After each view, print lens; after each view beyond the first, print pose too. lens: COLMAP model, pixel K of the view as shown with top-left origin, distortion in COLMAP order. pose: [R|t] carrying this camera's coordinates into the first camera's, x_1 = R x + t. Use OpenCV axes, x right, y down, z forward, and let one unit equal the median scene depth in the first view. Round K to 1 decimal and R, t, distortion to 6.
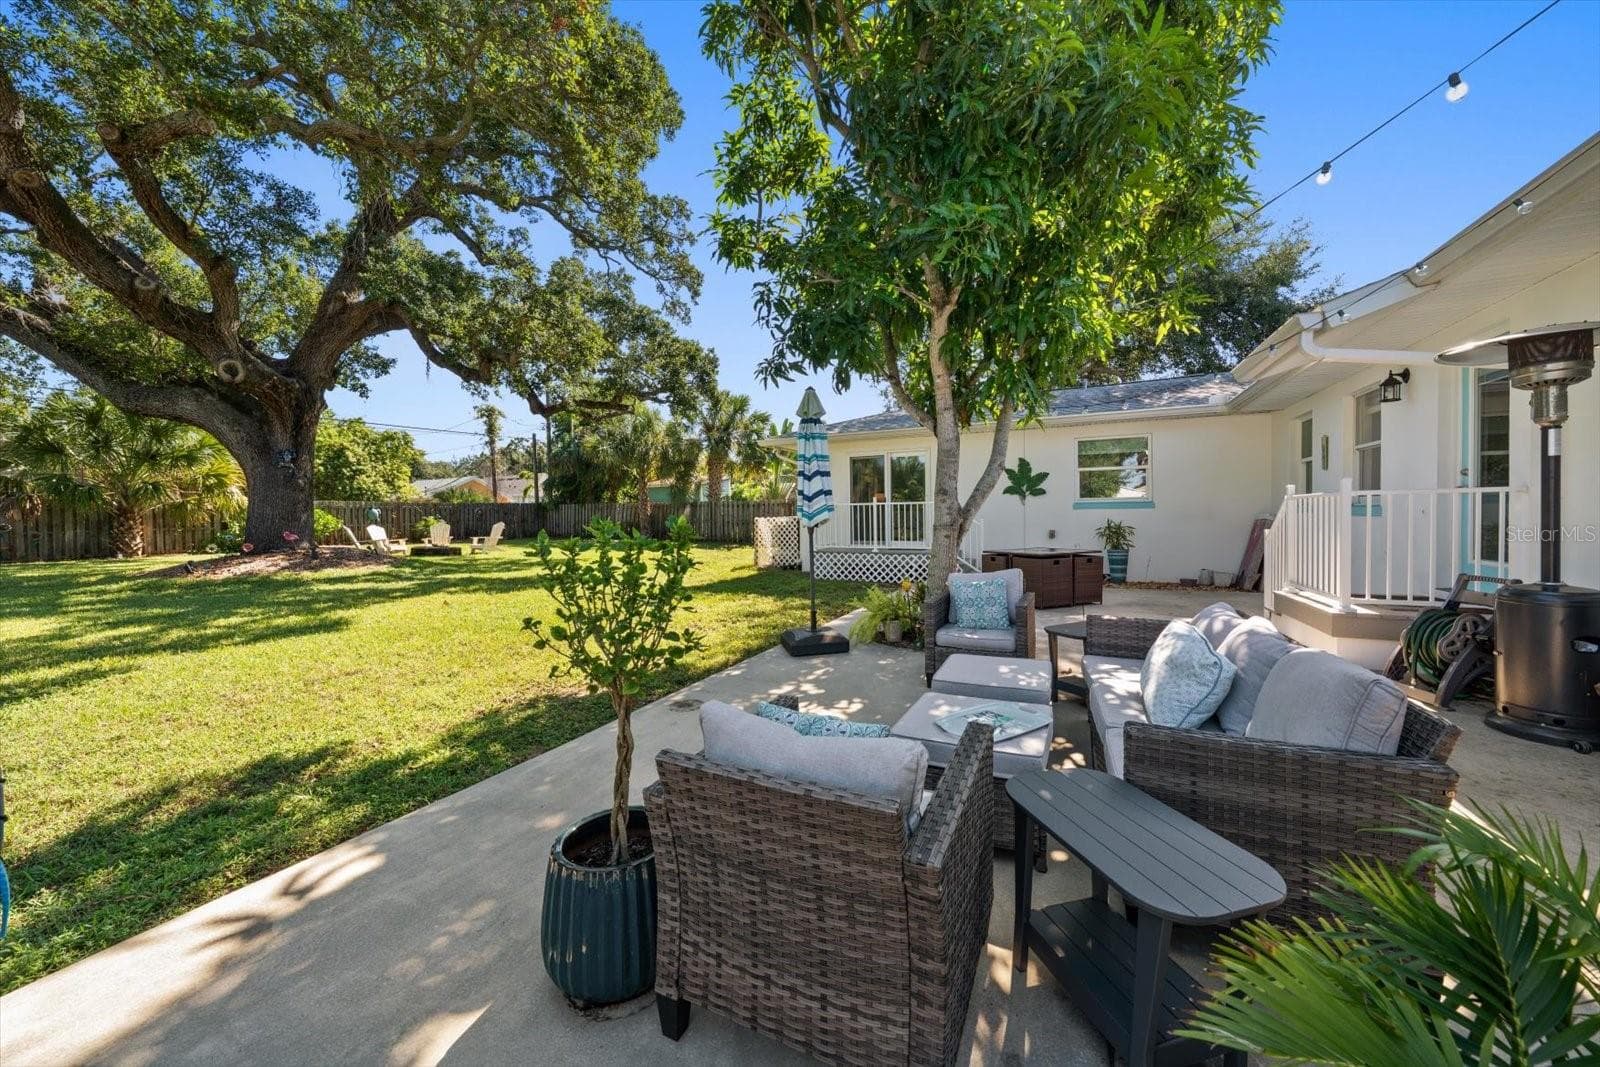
lens RADIAL K [[564.9, 0, 802.7], [0, 564.9, 527.7], [0, 0, 1]] dist [-0.000642, 0.000019]
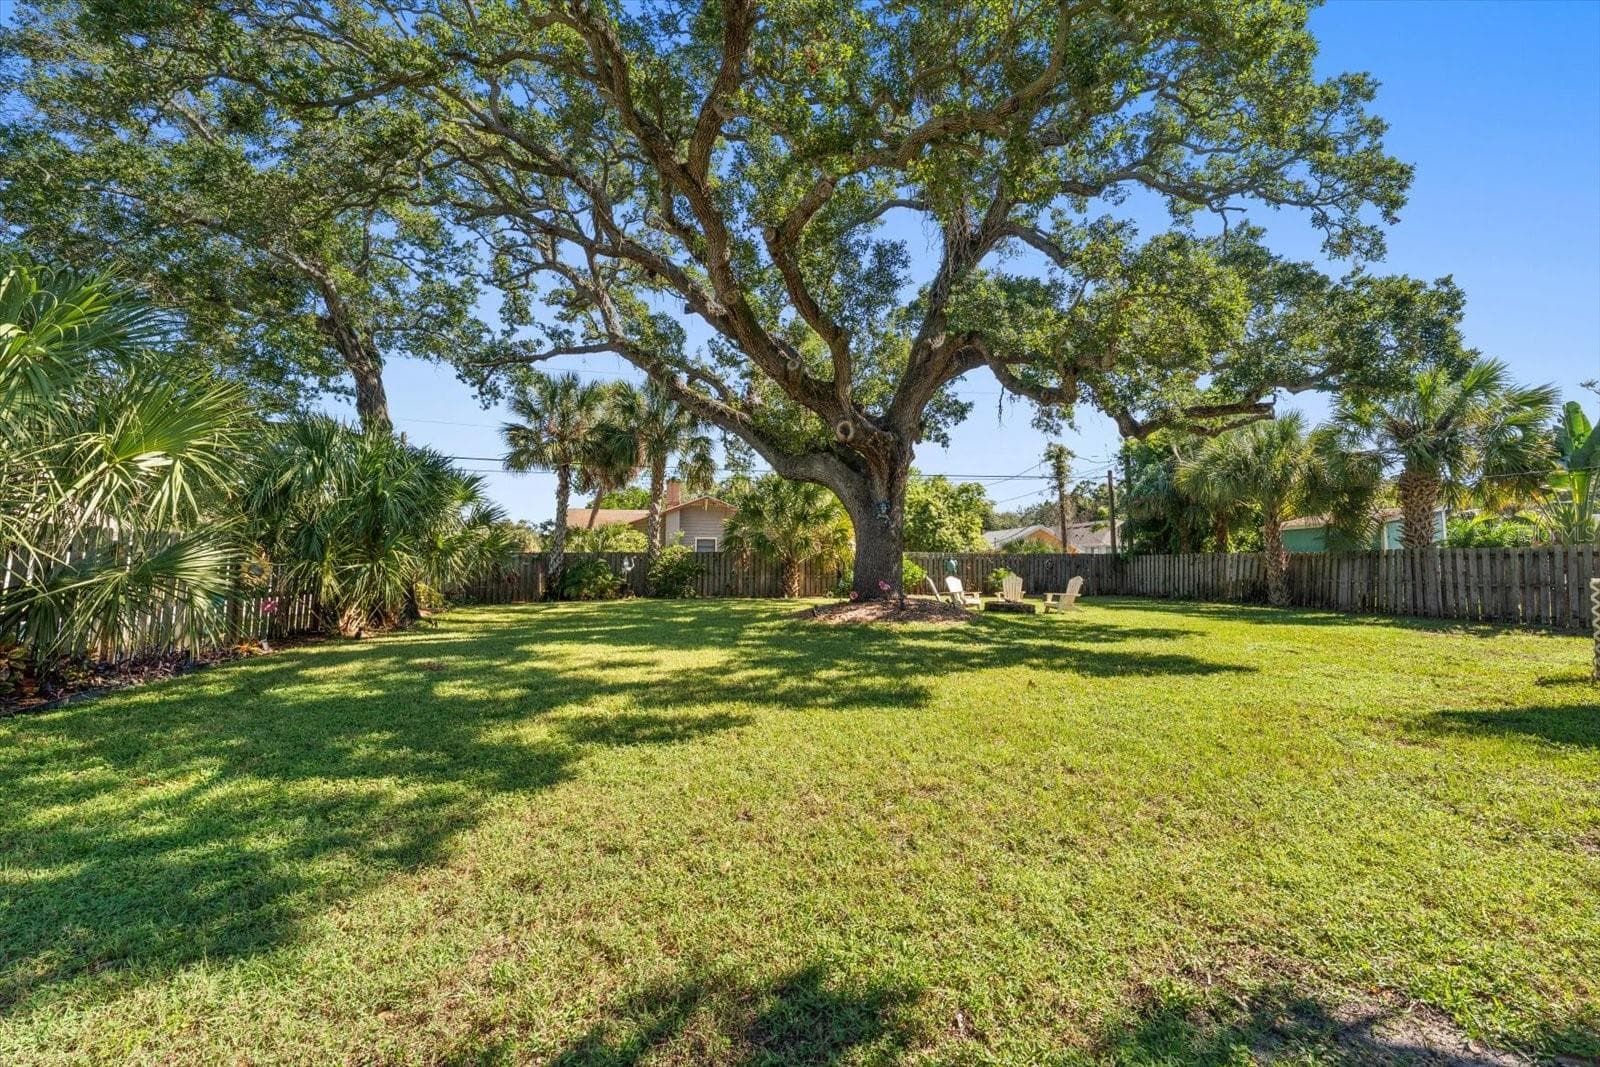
lens RADIAL K [[564.9, 0, 802.7], [0, 564.9, 527.7], [0, 0, 1]] dist [-0.000642, 0.000019]
pose [[0.618833, -0.043501, -0.784317, -0.170515], [-0.030338, 0.996397, -0.079200, -0.003776], [0.784936, 0.072806, 0.615284, 0.217831]]
